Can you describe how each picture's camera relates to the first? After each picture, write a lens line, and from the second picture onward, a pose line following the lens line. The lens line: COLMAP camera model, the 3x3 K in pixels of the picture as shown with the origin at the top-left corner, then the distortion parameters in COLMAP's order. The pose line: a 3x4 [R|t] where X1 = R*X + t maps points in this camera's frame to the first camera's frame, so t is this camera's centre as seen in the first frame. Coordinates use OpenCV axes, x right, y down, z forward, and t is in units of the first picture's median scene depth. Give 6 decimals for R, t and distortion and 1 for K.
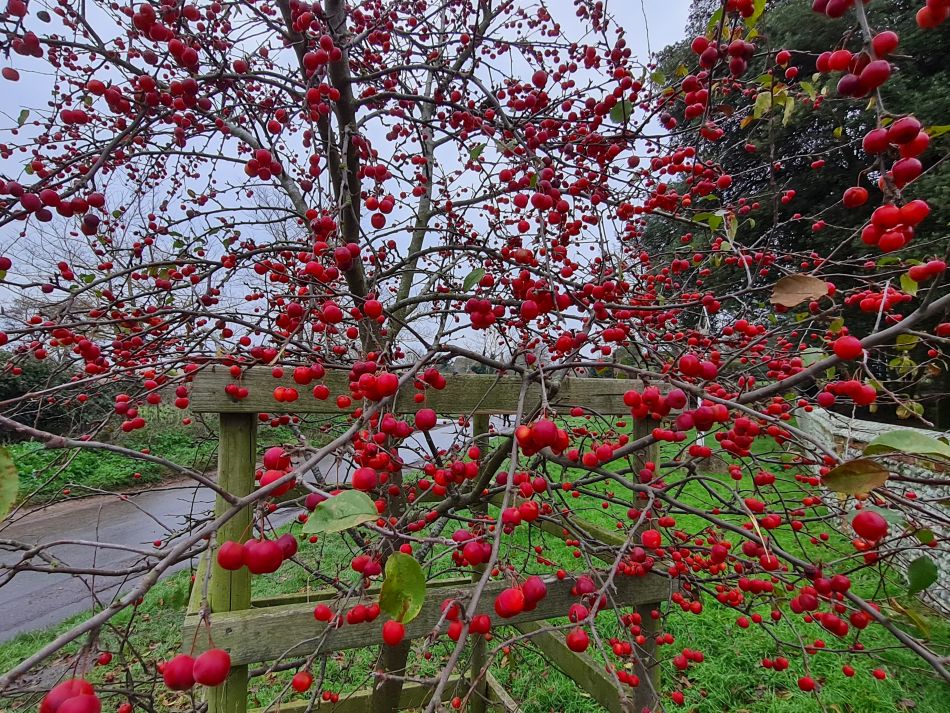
lens RADIAL K [[379.2, 0, 475.0], [0, 379.2, 356.5], [0, 0, 1]] dist [0.001273, 0.000392]
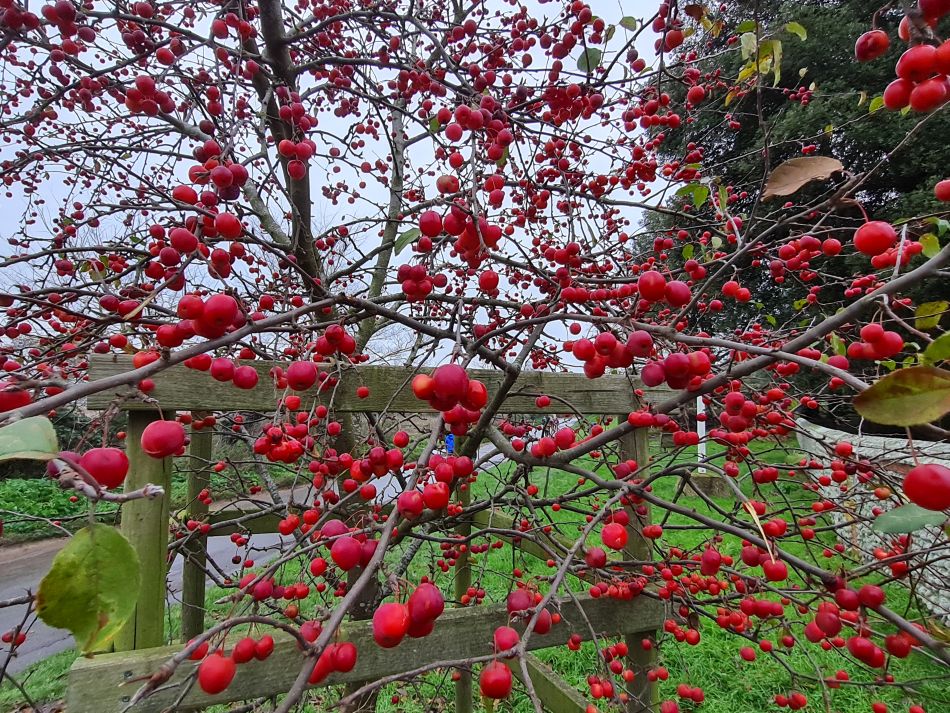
lens RADIAL K [[378.1, 0, 474.3], [0, 378.1, 371.2], [0, 0, 1]] dist [0.007869, -0.000758]
pose [[0.999814, -0.019147, 0.002222, 0.082221], [0.019216, 0.999128, -0.037054, 0.075717], [-0.001510, 0.037090, 0.999311, 0.103776]]
